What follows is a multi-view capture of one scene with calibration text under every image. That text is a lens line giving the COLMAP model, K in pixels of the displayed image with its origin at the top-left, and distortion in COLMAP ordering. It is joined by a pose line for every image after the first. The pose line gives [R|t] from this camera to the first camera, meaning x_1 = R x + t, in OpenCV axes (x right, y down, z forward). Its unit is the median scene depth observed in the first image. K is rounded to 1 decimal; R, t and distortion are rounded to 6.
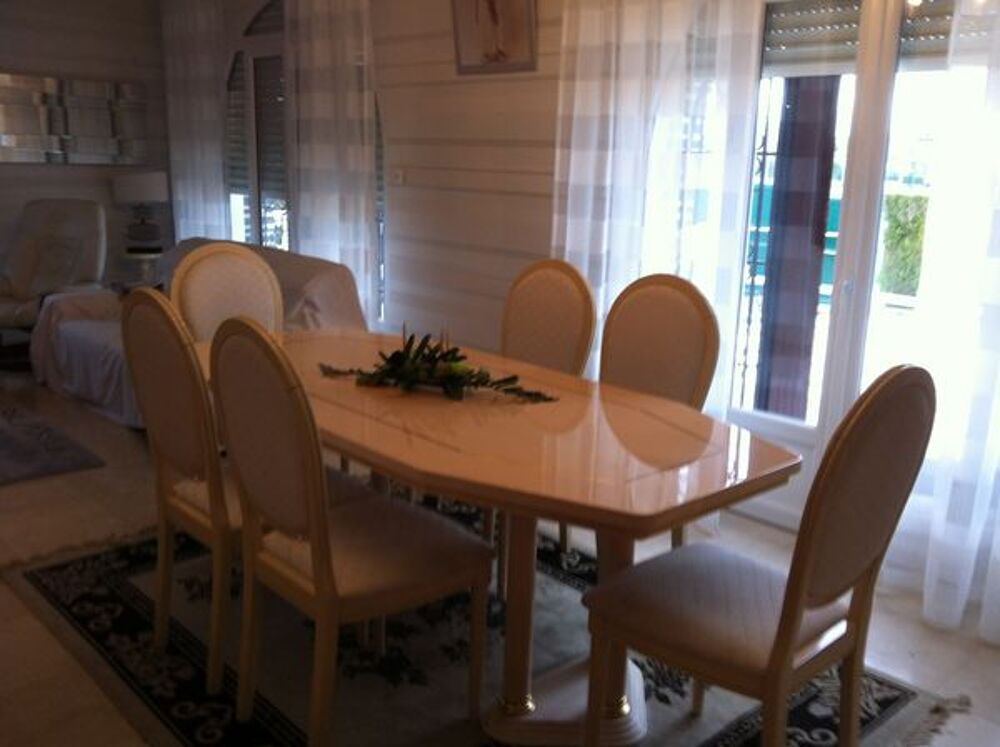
lens RADIAL K [[948.7, 0, 500.0], [0, 948.7, 373.5], [0, 0, 1]] dist [0.166315, -0.252849]
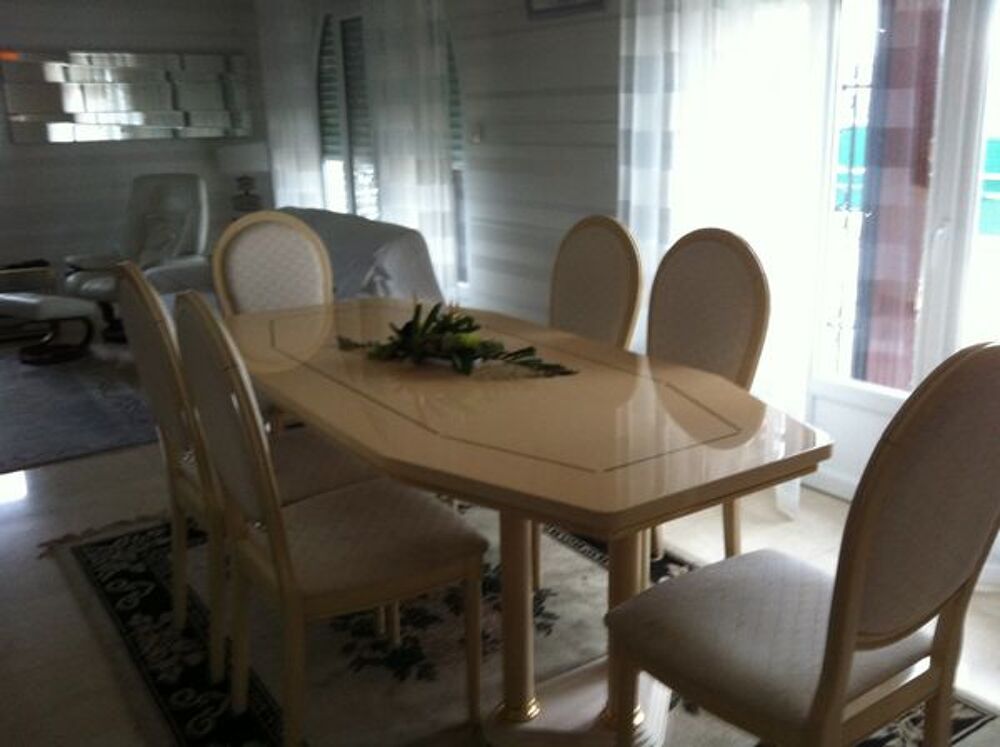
lens RADIAL K [[959.2, 0, 500.0], [0, 959.2, 373.5], [0, 0, 1]] dist [0.177409, -0.438495]
pose [[0.988703, -0.010435, -0.149526, 0.103226], [0.016206, 0.999168, 0.037428, -0.005962], [0.149011, -0.039428, 0.988049, 0.074833]]
